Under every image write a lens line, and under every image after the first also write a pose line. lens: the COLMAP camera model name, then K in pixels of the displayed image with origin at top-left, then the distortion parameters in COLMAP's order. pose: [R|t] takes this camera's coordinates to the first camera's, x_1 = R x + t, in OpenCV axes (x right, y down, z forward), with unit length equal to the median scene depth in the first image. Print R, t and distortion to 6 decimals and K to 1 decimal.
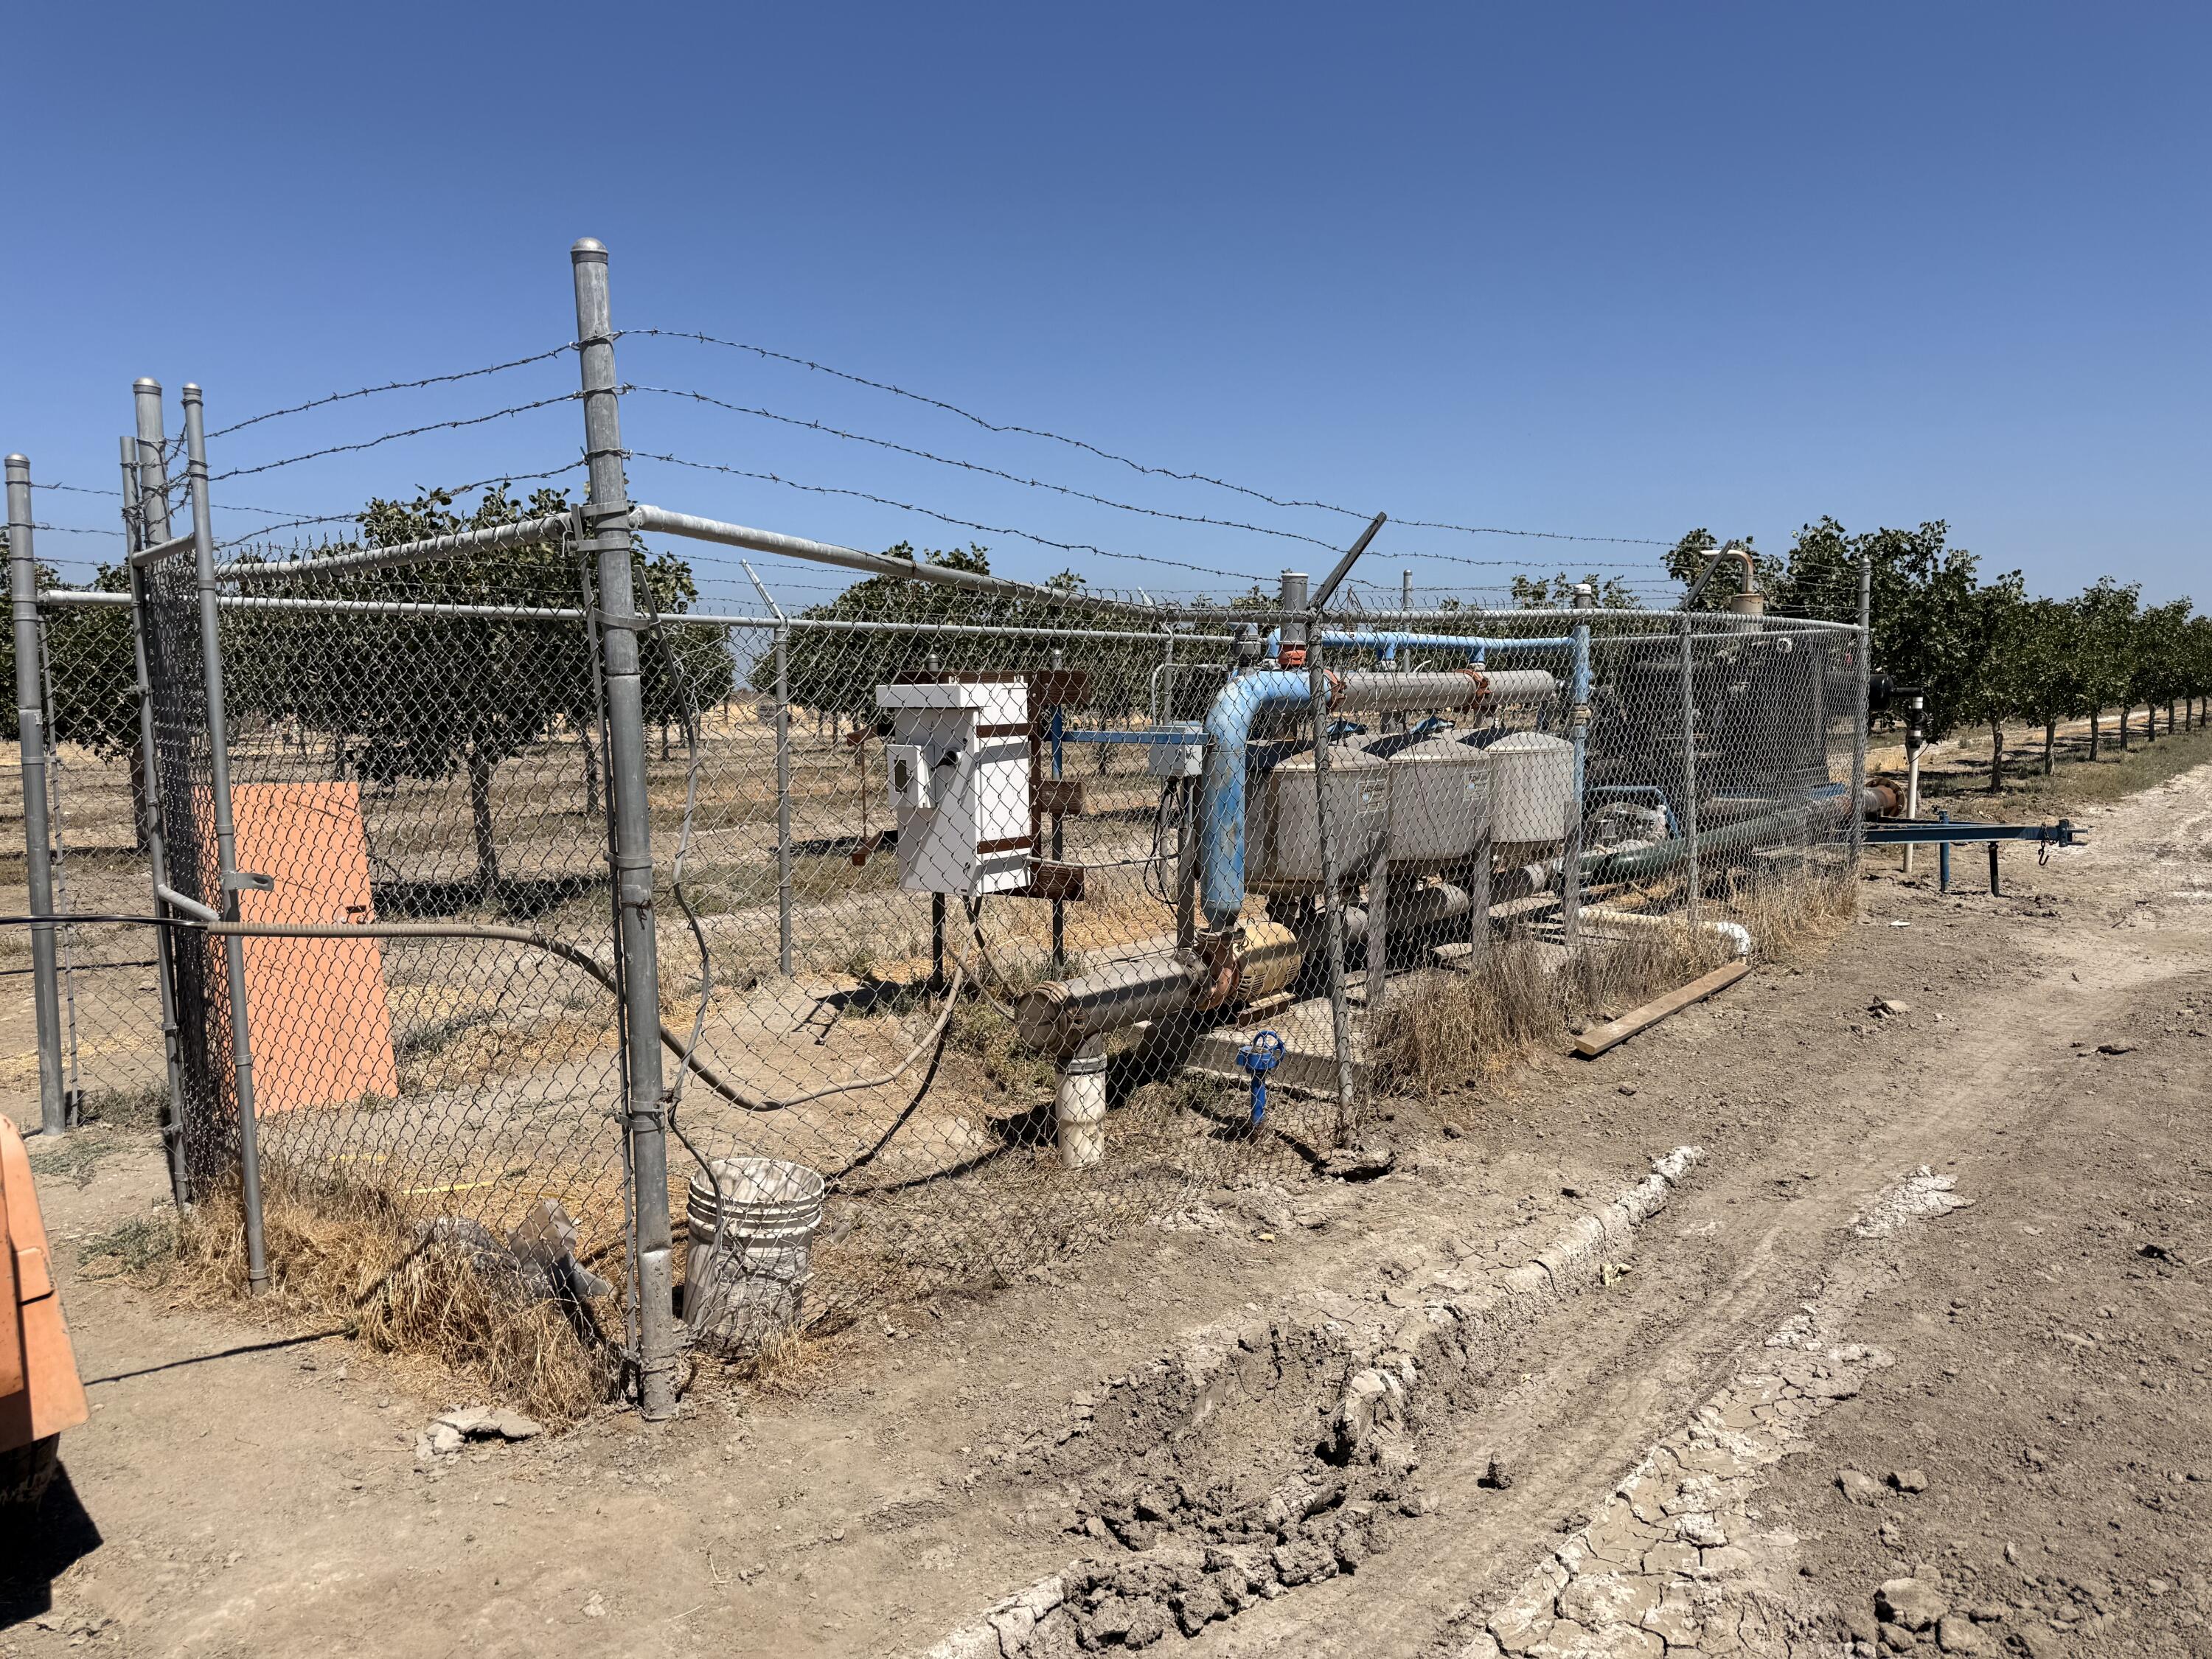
lens RADIAL K [[1525.4, 0, 1110.8], [0, 1525.4, 824.6], [0, 0, 1]] dist [-0.004218, 0.000950]
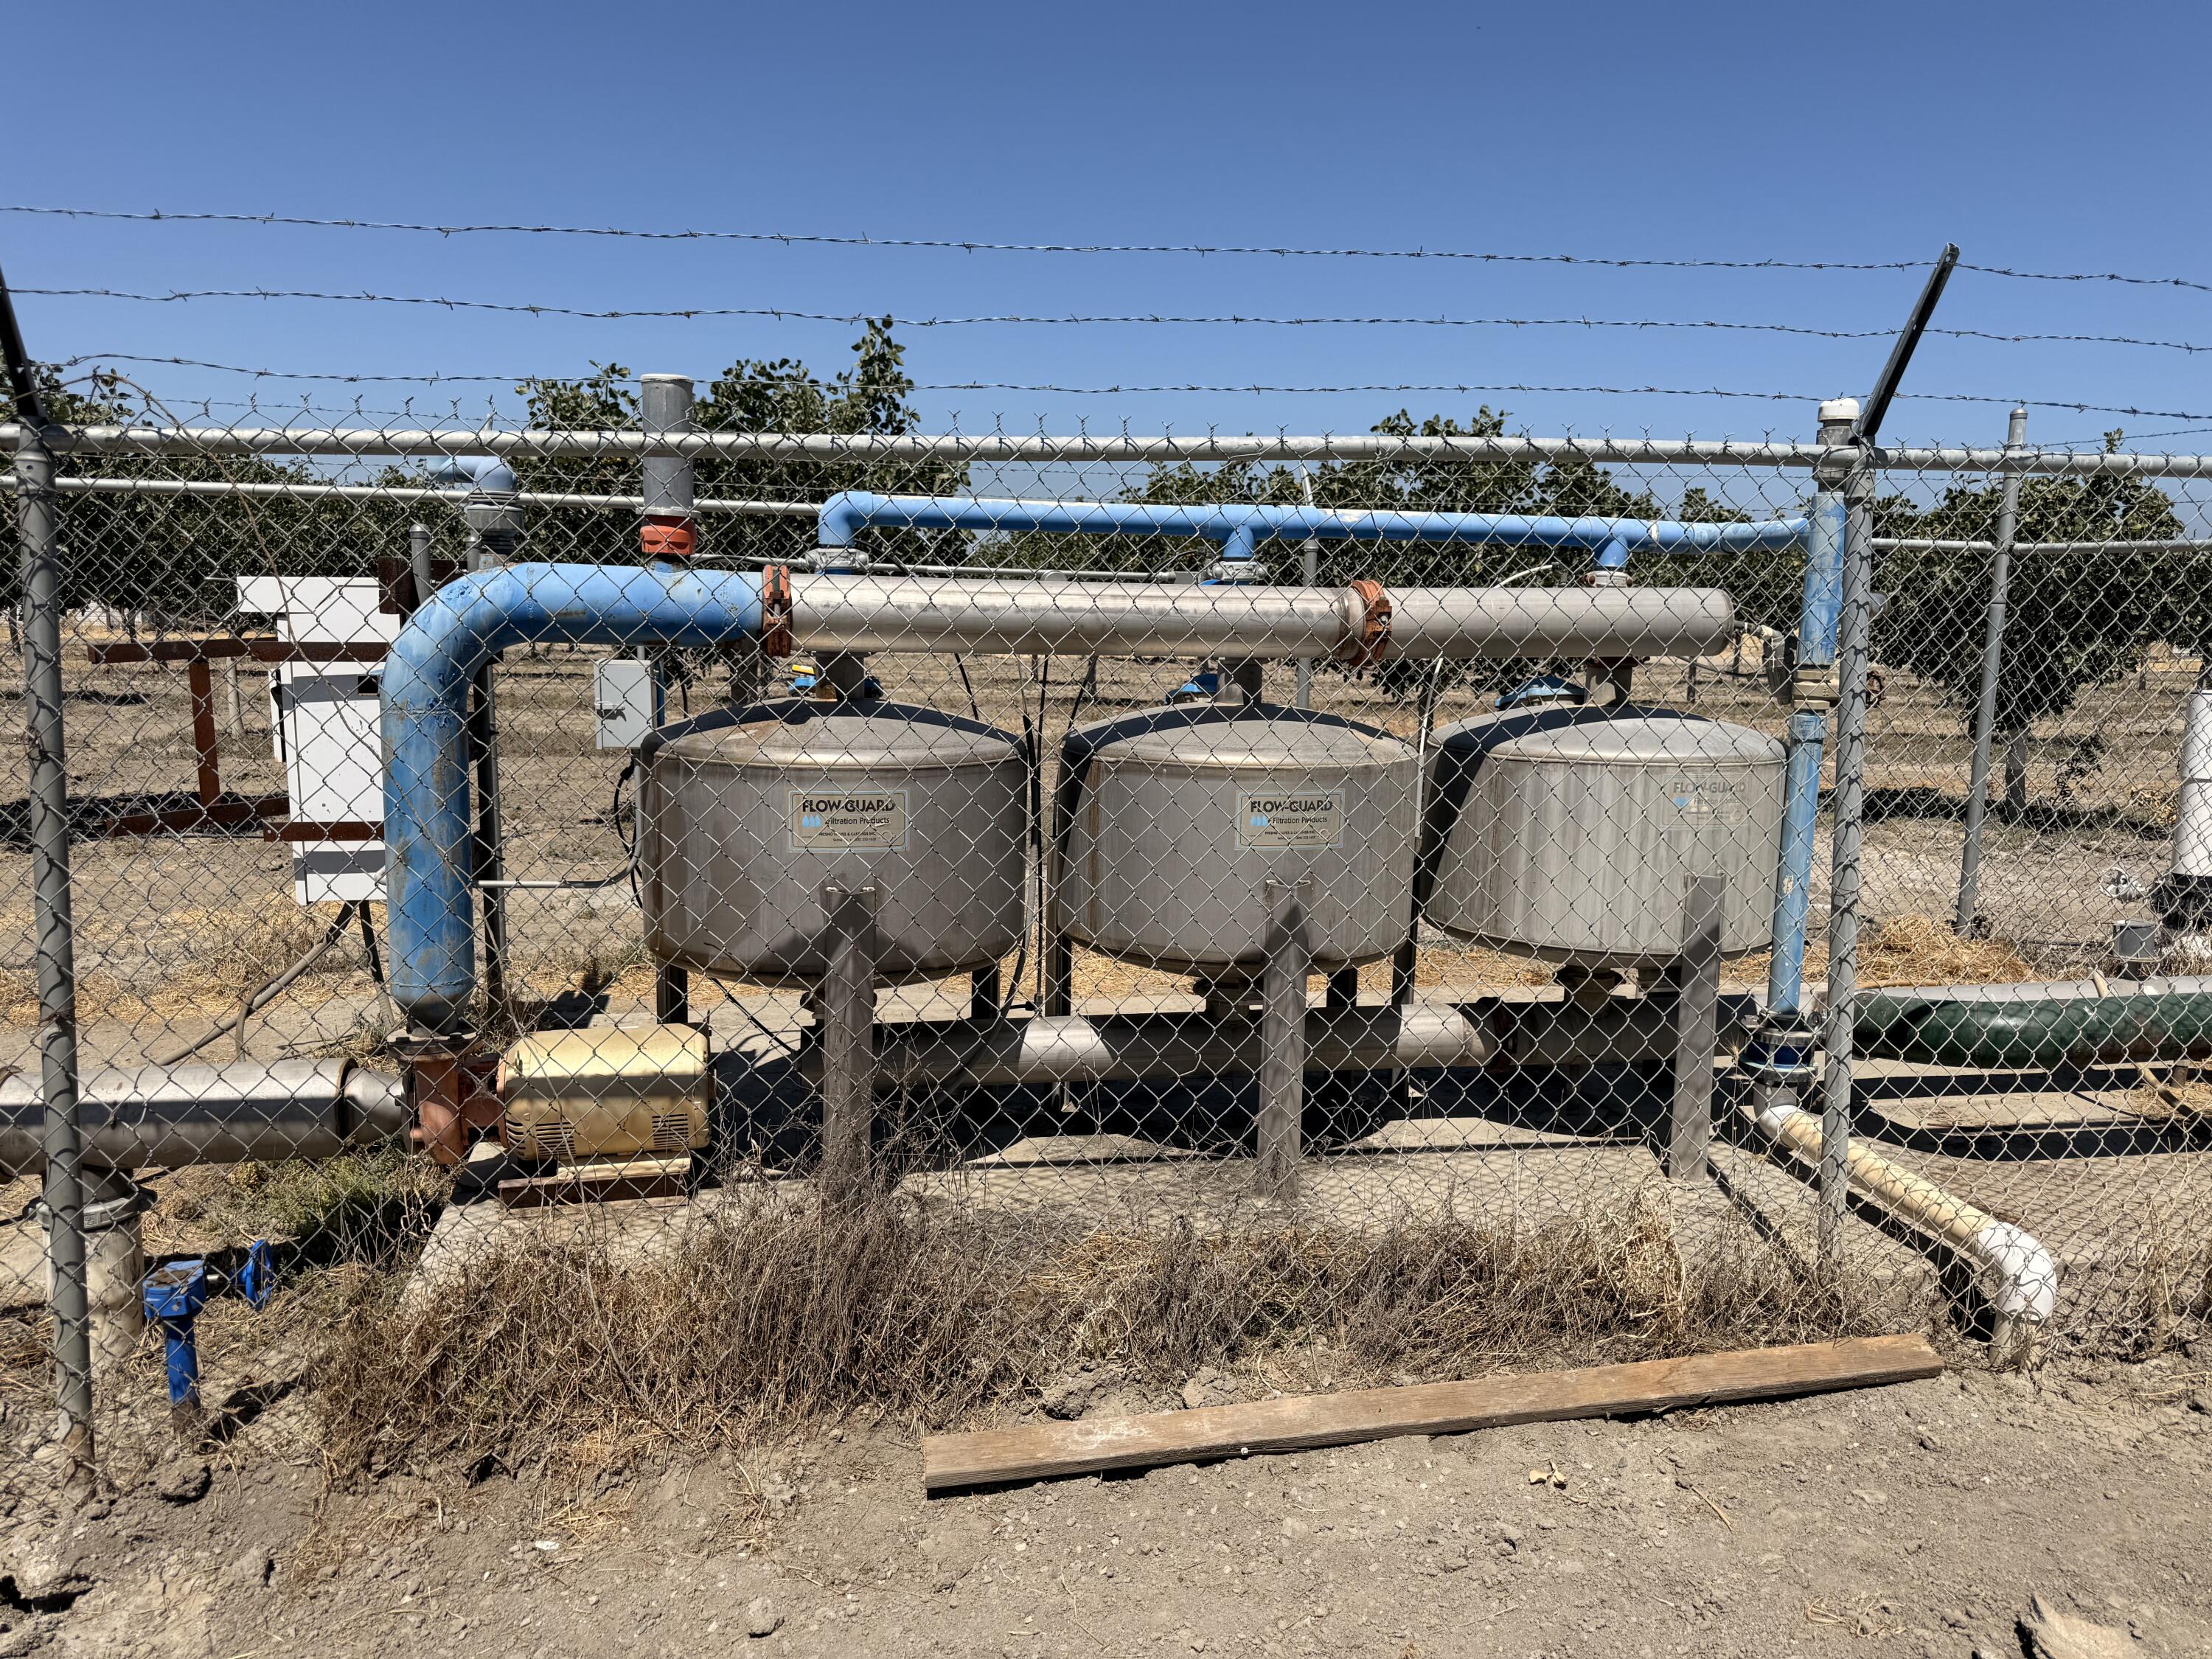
lens RADIAL K [[1525.4, 0, 1103.5], [0, 1525.4, 832.3], [0, 0, 1]] dist [-0.004218, 0.000950]
pose [[0.798360, 0.119572, -0.590190, 0.499188], [-0.086874, 0.992705, 0.083607, -0.059845], [0.595882, -0.015476, 0.802923, 0.600082]]
